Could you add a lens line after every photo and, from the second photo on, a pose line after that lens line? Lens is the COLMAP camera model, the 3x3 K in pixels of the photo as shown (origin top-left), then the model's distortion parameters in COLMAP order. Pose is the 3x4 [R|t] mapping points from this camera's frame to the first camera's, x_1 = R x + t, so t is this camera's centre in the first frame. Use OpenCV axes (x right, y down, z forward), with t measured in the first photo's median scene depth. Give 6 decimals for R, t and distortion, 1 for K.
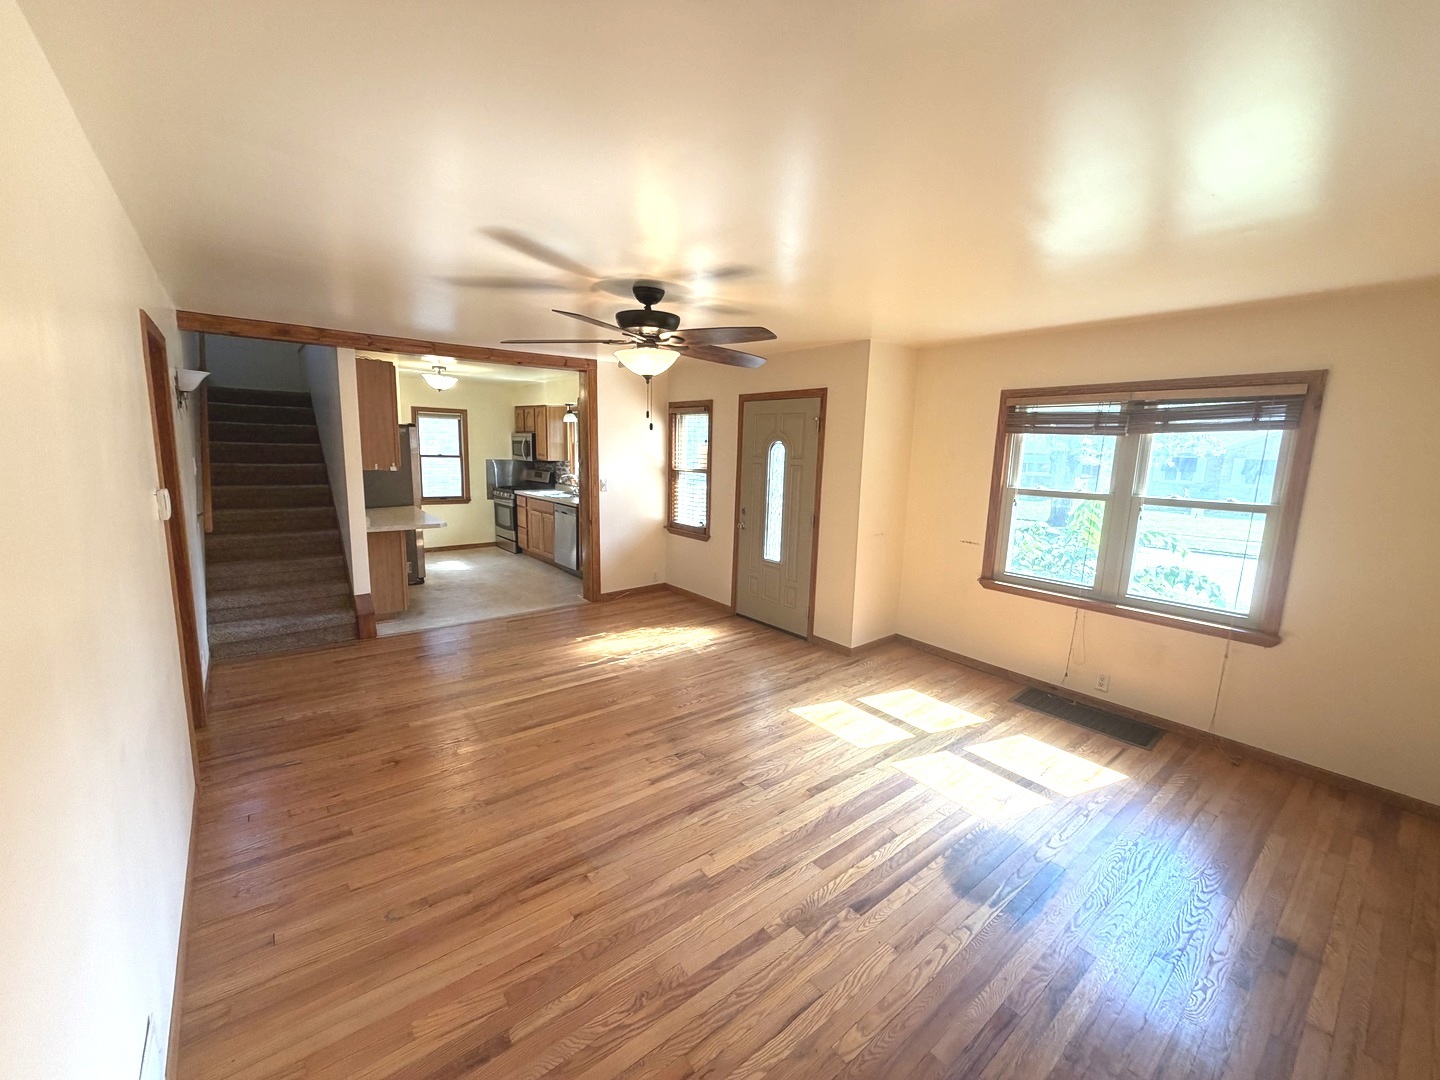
lens RADIAL K [[572.9, 0, 715.3], [0, 572.9, 540.9], [0, 0, 1]] dist [0.000179, 0.000371]
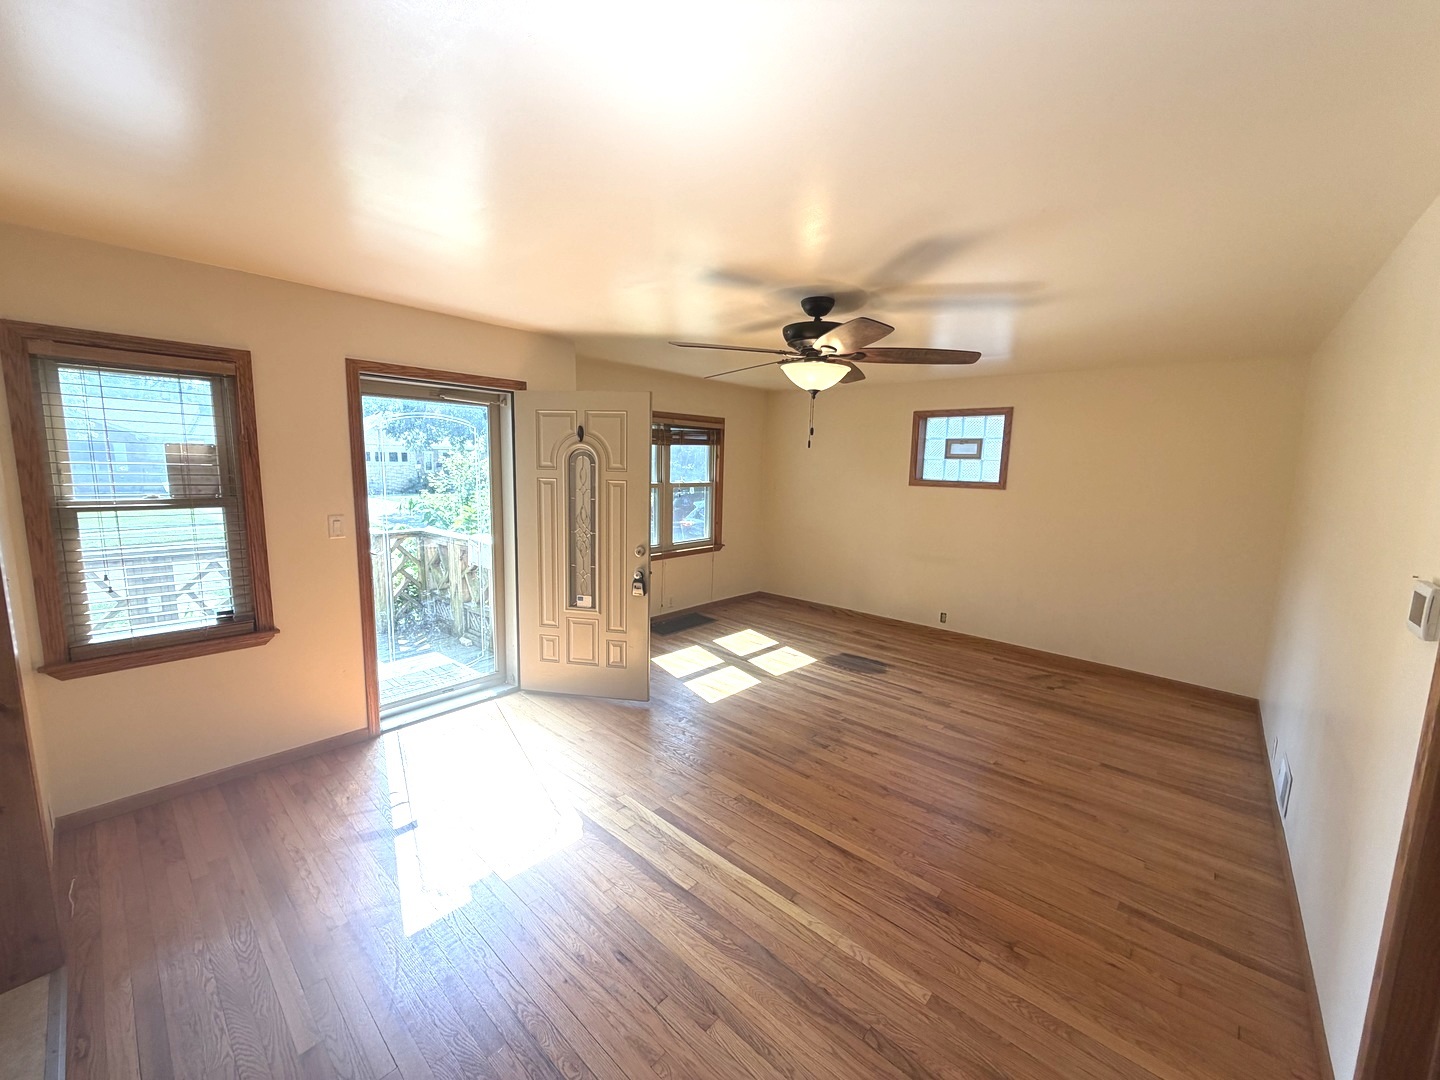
lens RADIAL K [[570.6, 0, 717.2], [0, 570.6, 538.9], [0, 0, 1]] dist [-0.001202, -0.000281]
pose [[-0.164105, -0.165229, 0.972506, -0.789746], [0.130312, 0.973601, 0.187405, -0.186157], [-0.977798, 0.157483, -0.138242, 0.997034]]
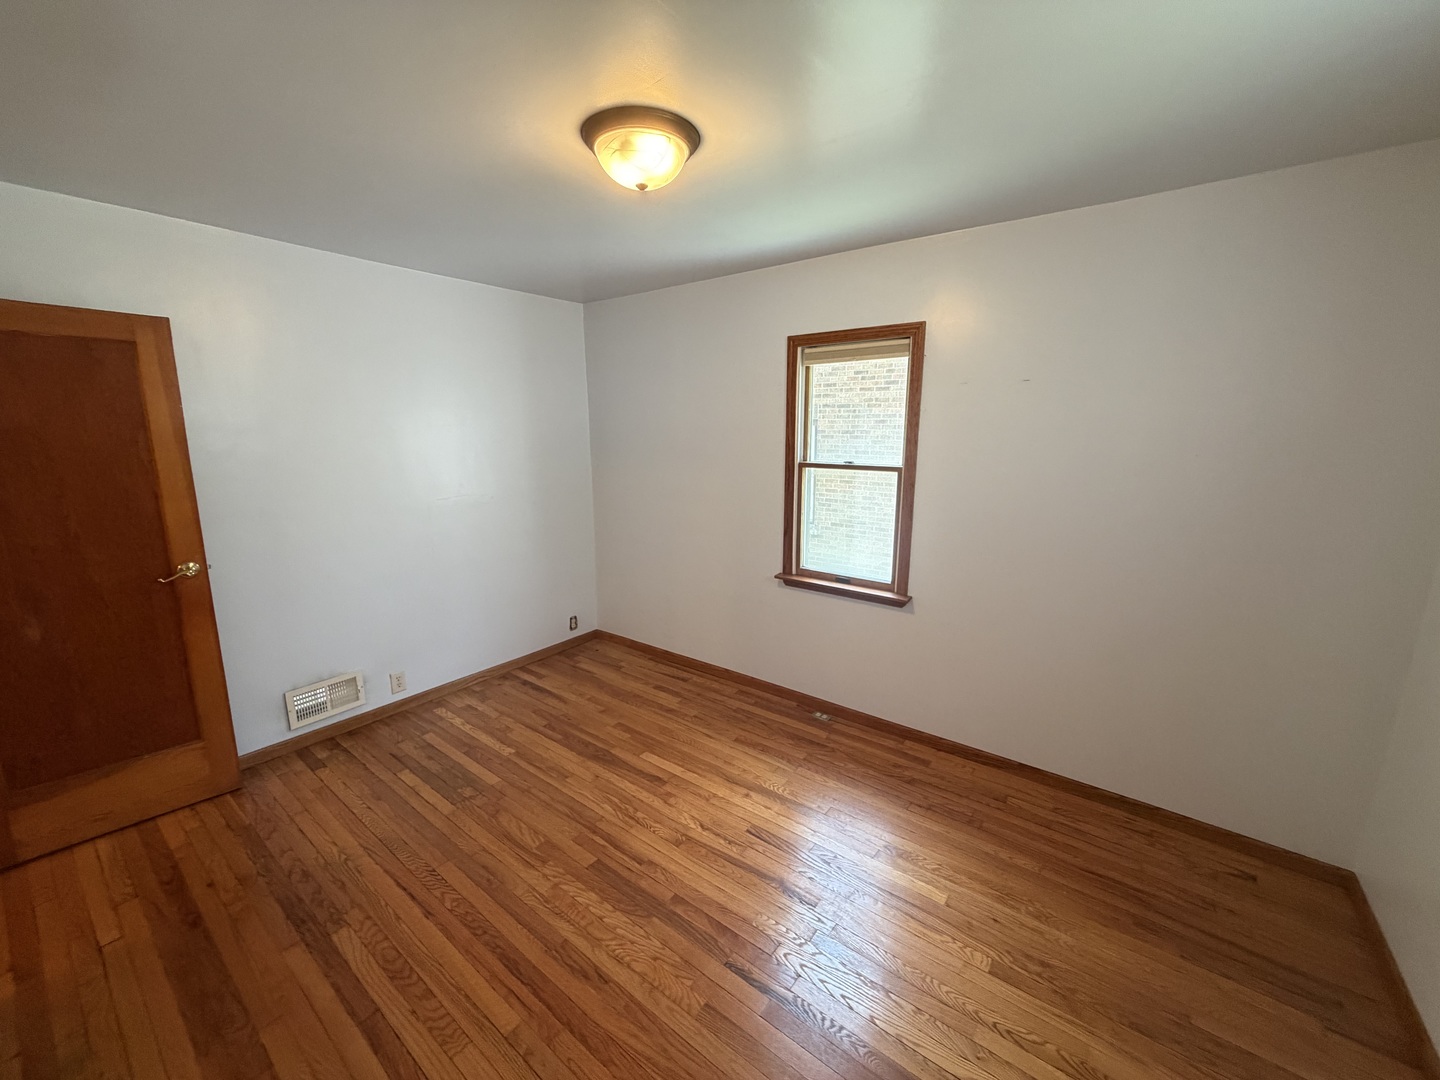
lens RADIAL K [[572.9, 0, 715.3], [0, 572.9, 540.9], [0, 0, 1]] dist [0.000179, 0.000371]
pose [[0.234267, 0.164606, -0.958136, -0.295426], [-0.155733, 0.979188, 0.130146, -0.279512], [0.959618, 0.118724, 0.255026, 1.706199]]
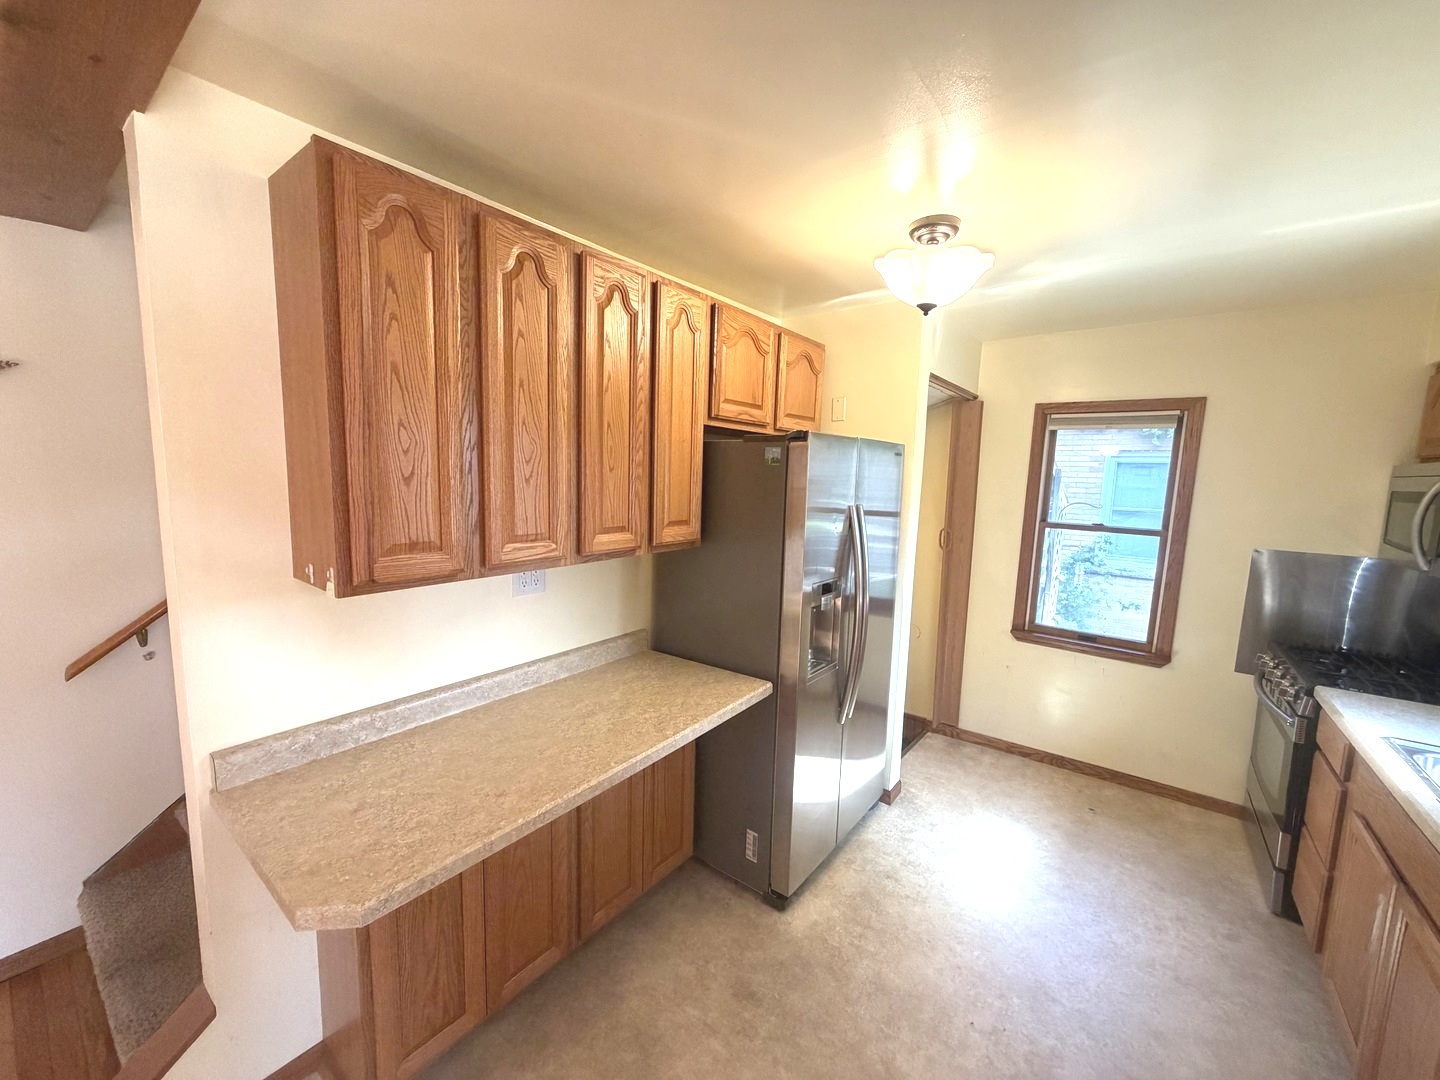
lens RADIAL K [[572.9, 0, 715.3], [0, 572.9, 540.9], [0, 0, 1]] dist [0.000179, 0.000371]
pose [[0.233302, 0.101443, -0.967099, -0.353334], [-0.180181, 0.981831, 0.059522, -0.239066], [0.955565, 0.160366, 0.247341, 1.365066]]
